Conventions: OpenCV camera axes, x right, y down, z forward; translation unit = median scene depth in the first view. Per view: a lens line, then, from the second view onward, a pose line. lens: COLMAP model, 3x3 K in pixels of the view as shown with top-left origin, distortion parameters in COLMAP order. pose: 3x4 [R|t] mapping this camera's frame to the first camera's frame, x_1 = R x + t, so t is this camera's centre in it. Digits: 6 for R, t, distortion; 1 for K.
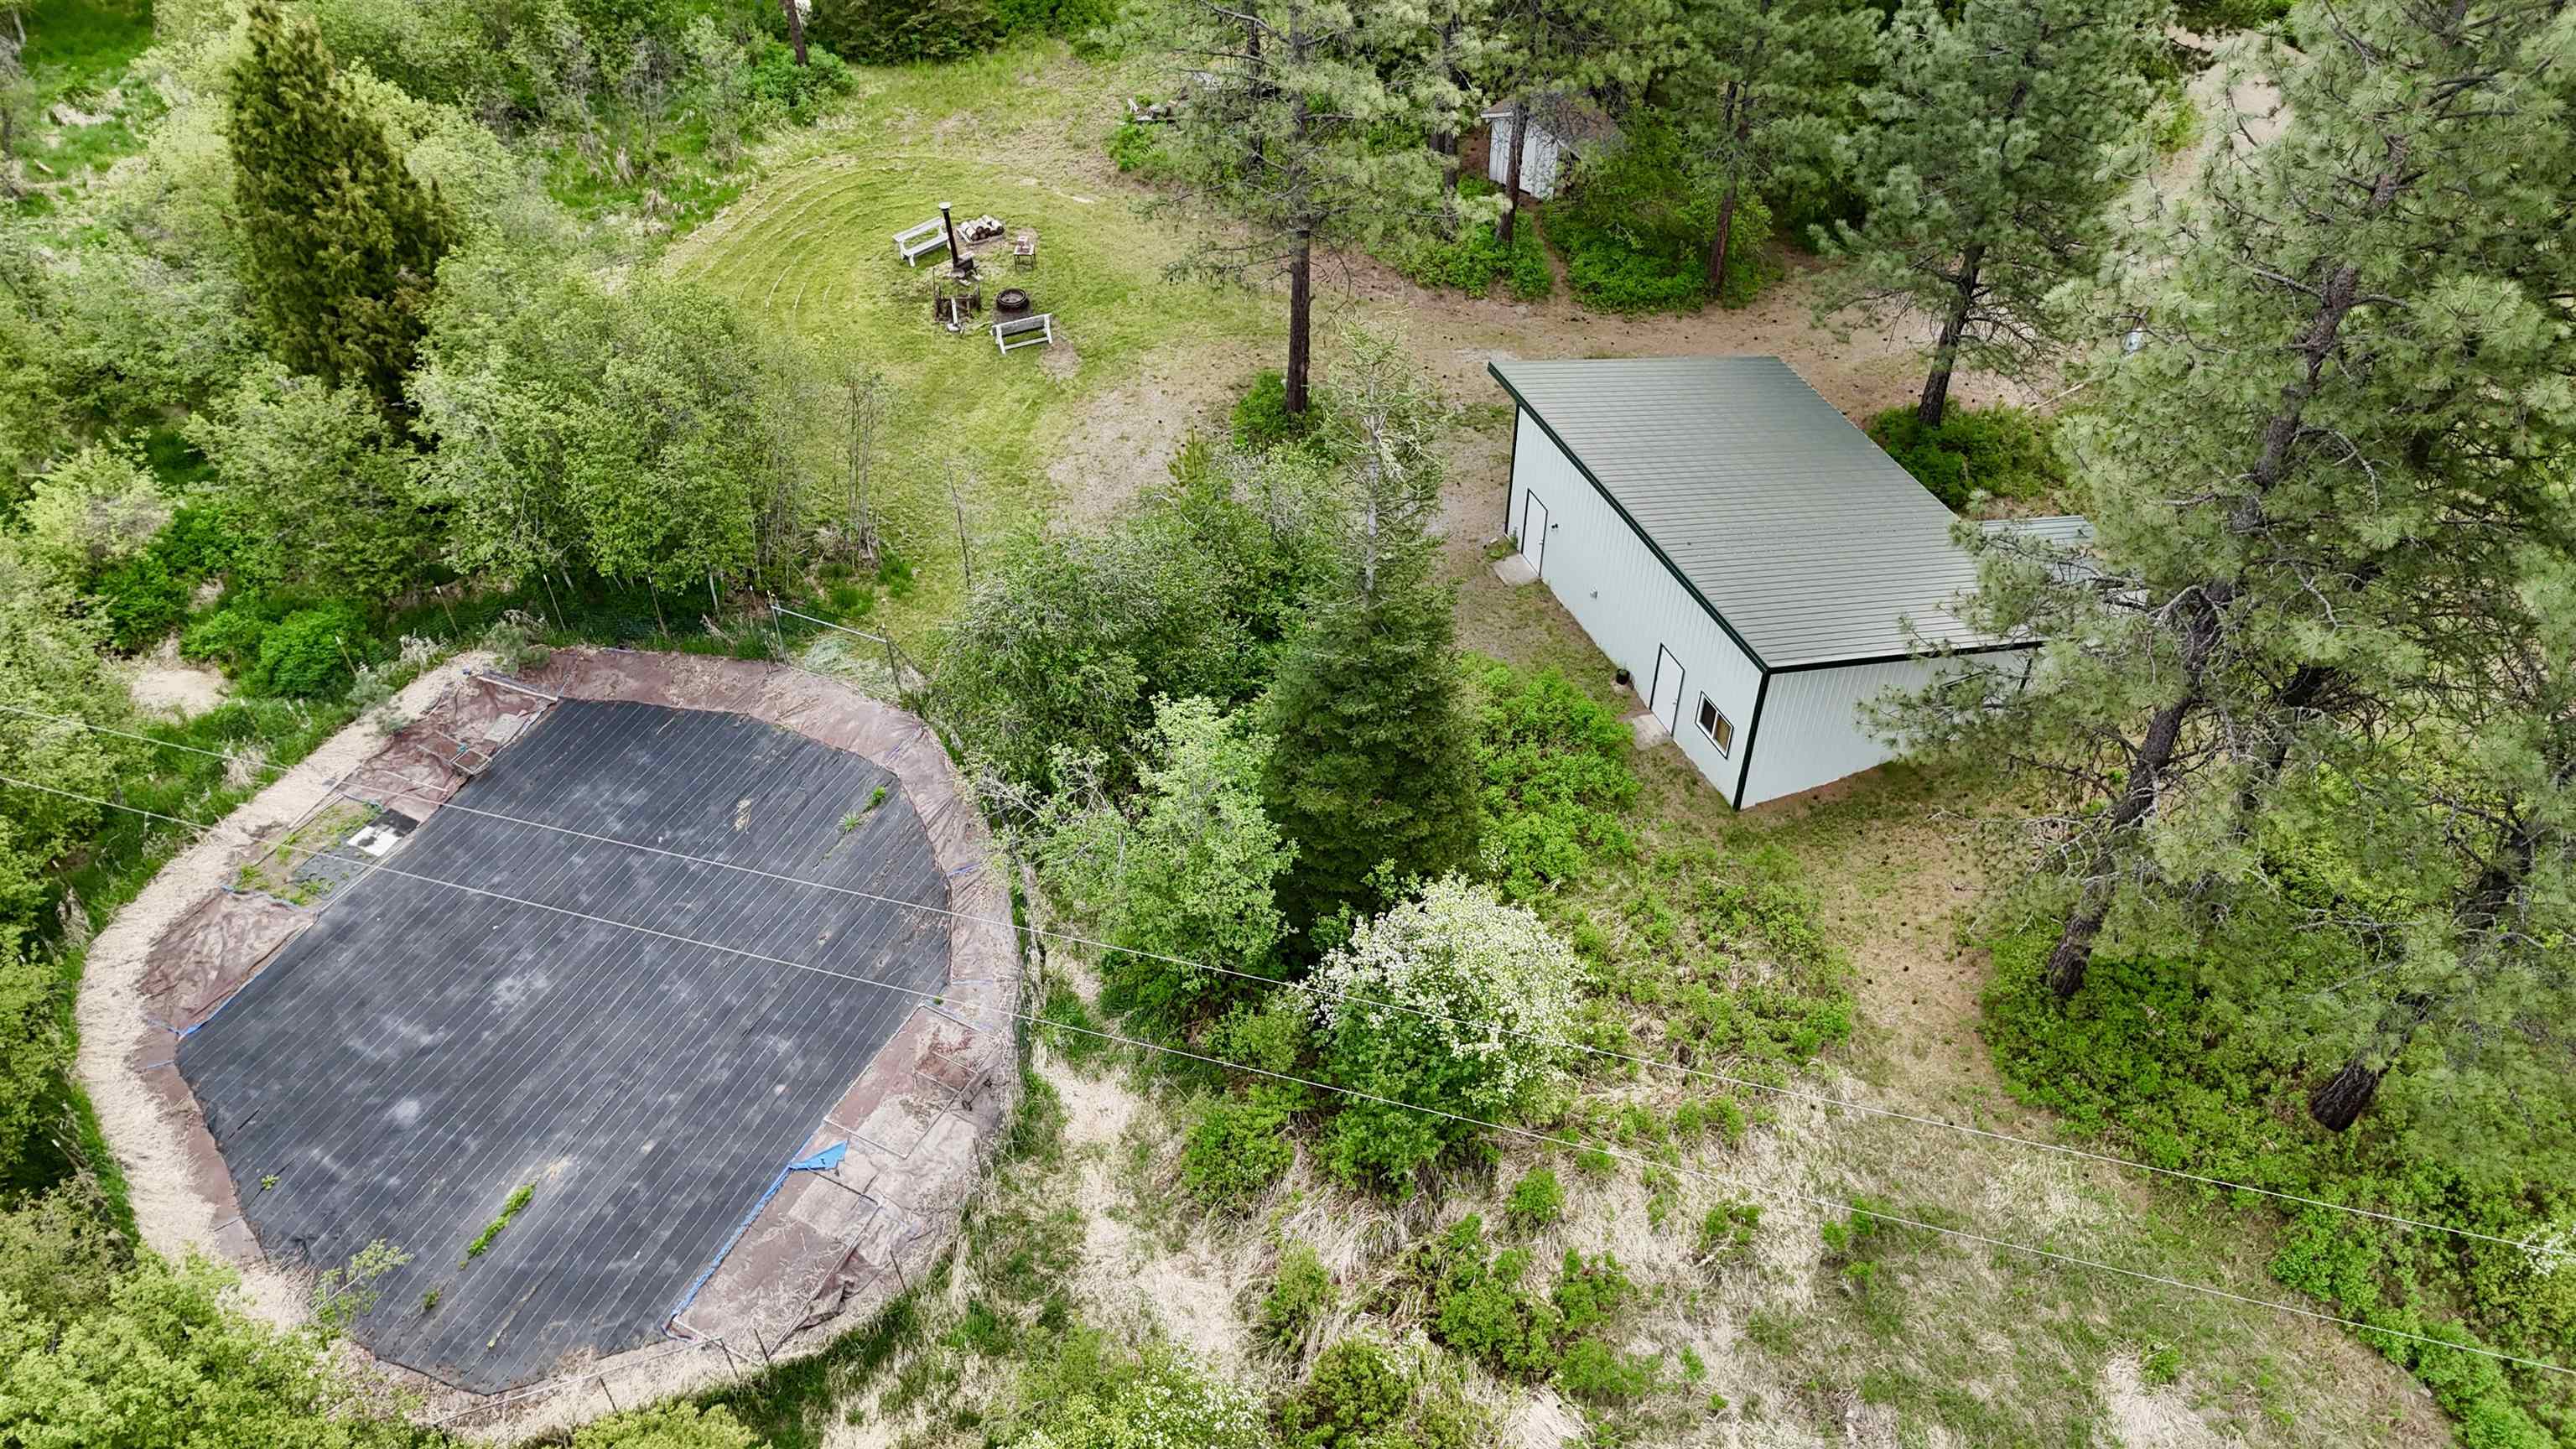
lens RADIAL K [[1895.2, 0, 1288.0], [0, 1895.2, 724.5], [0, 0, 1]] dist [0.087557, -0.093411]
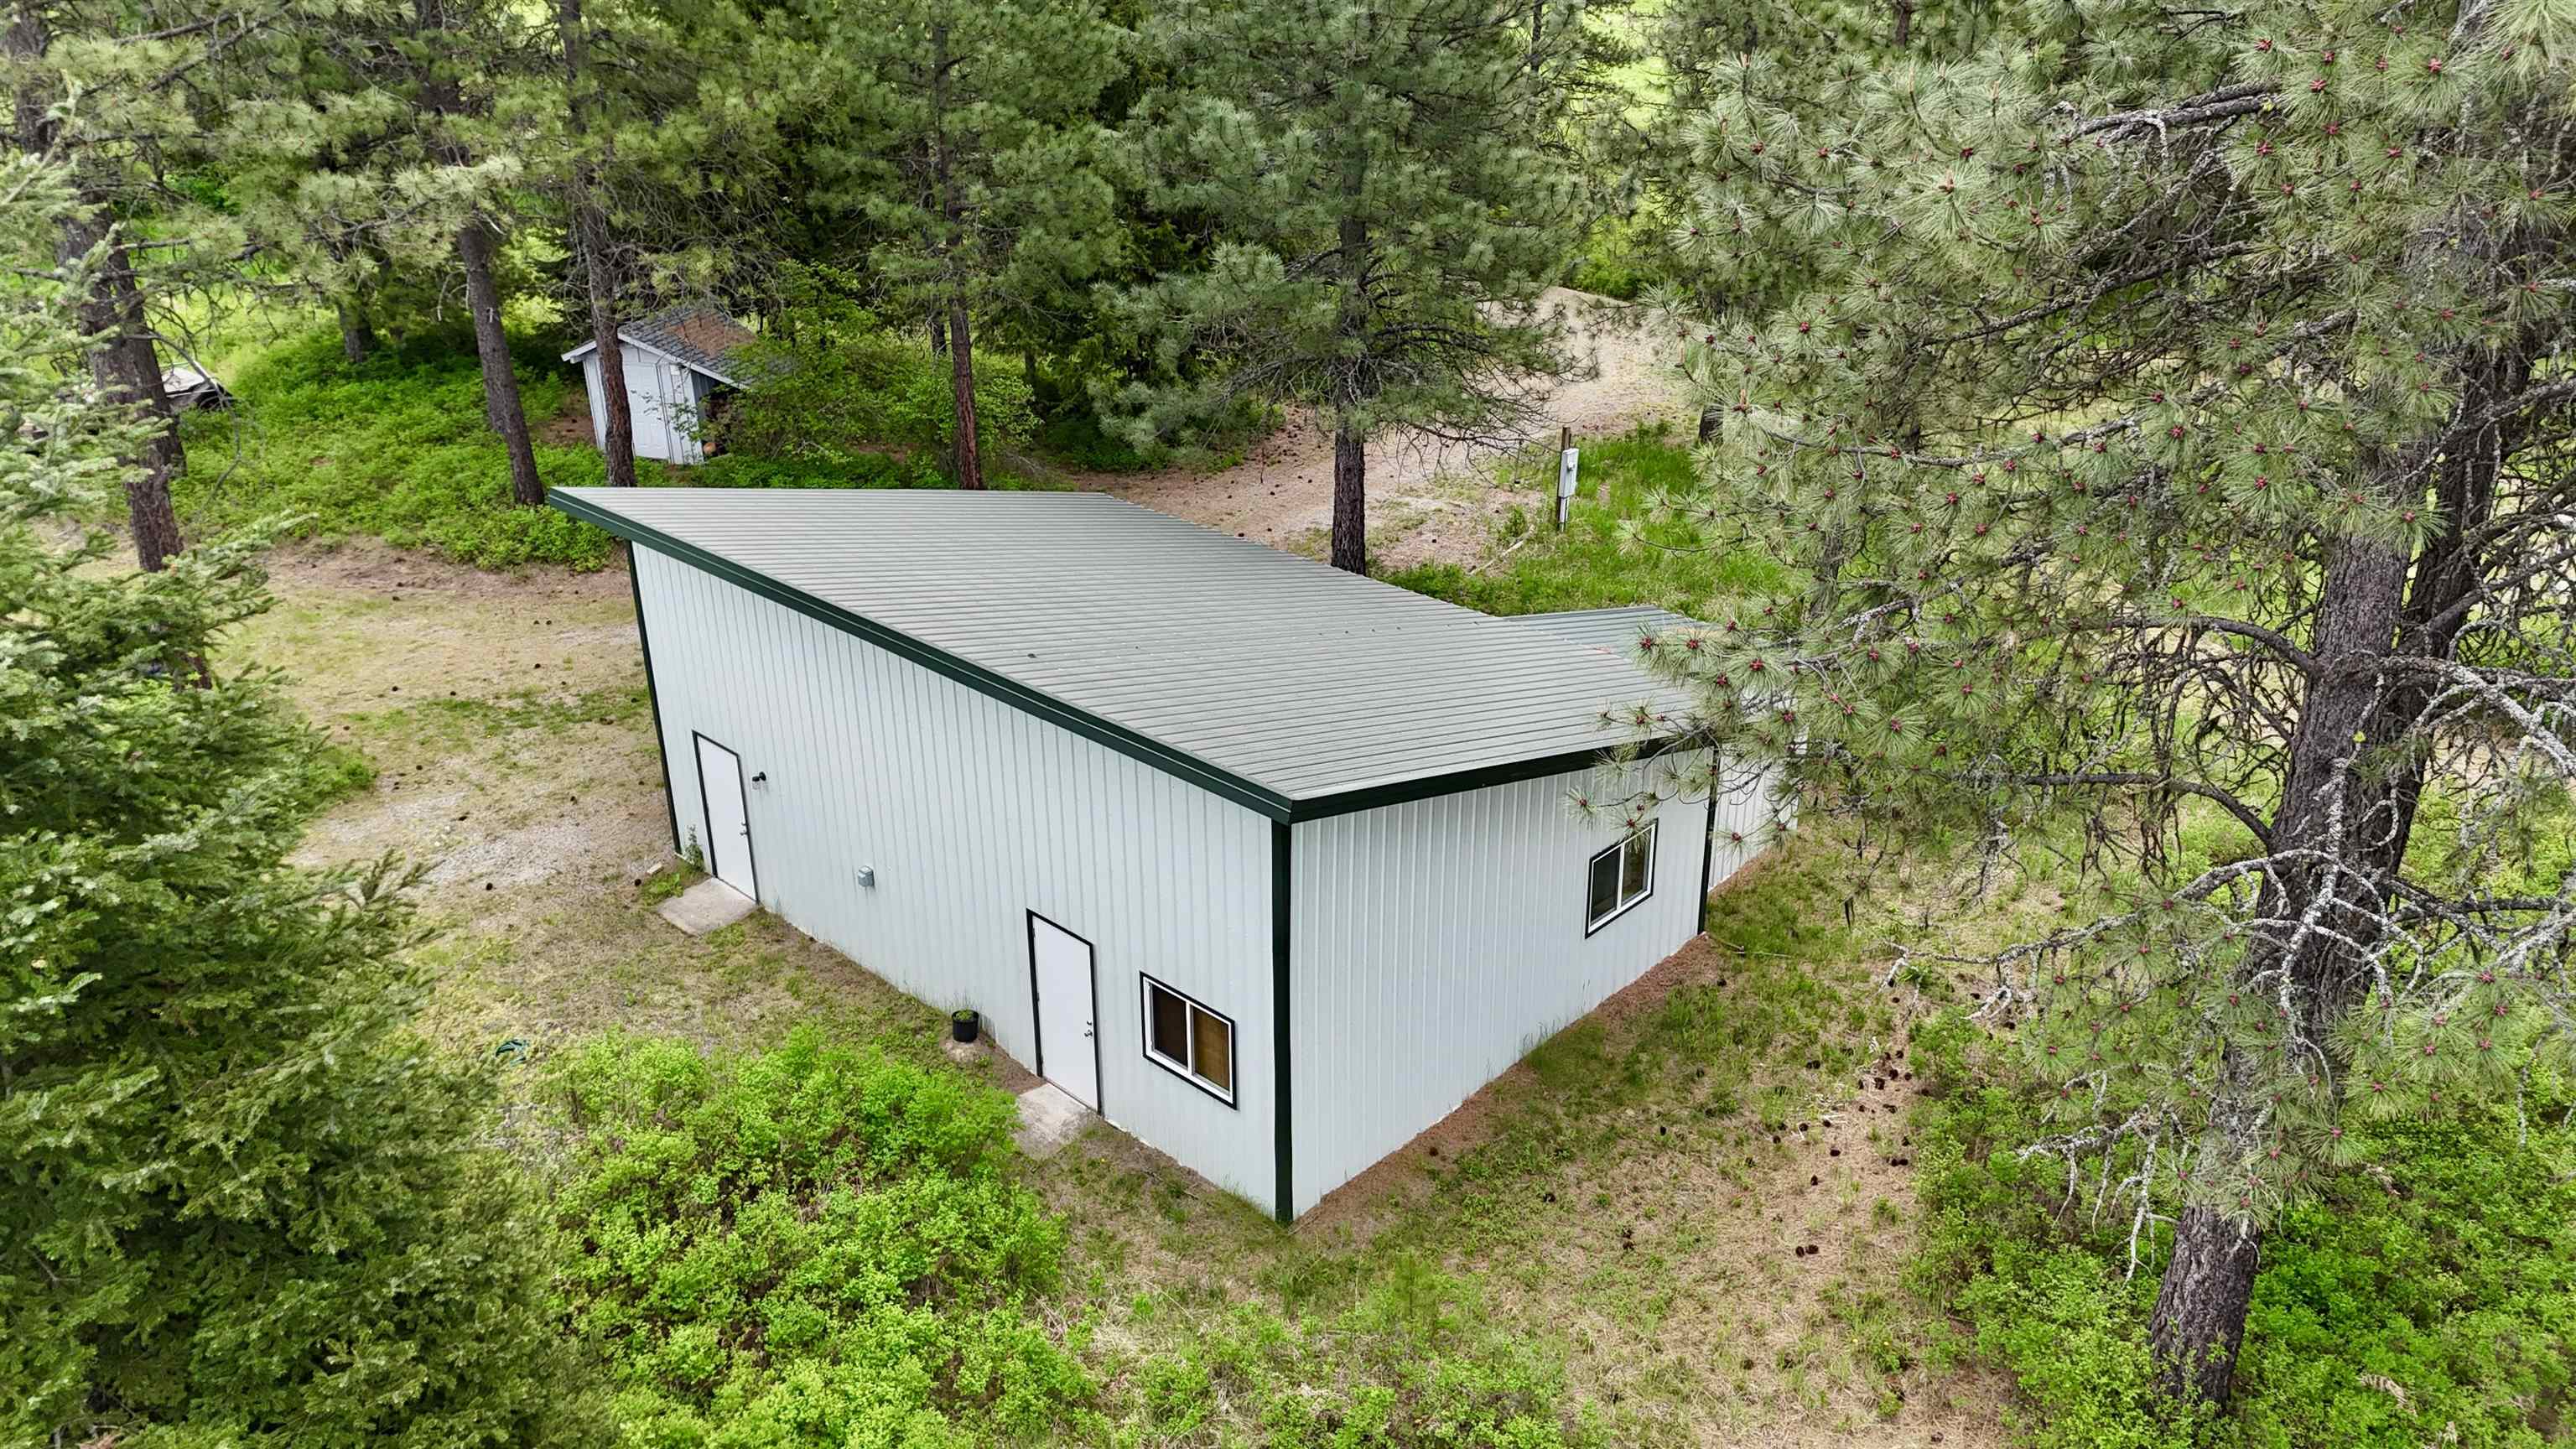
lens RADIAL K [[1895.2, 0, 1288.0], [0, 1895.2, 724.5], [0, 0, 1]] dist [0.087557, -0.093411]
pose [[0.914757, -0.173168, 0.365011, 0.097034], [0.281844, 0.920843, -0.269467, 0.057128], [-0.289455, 0.349373, 0.891153, 0.571866]]
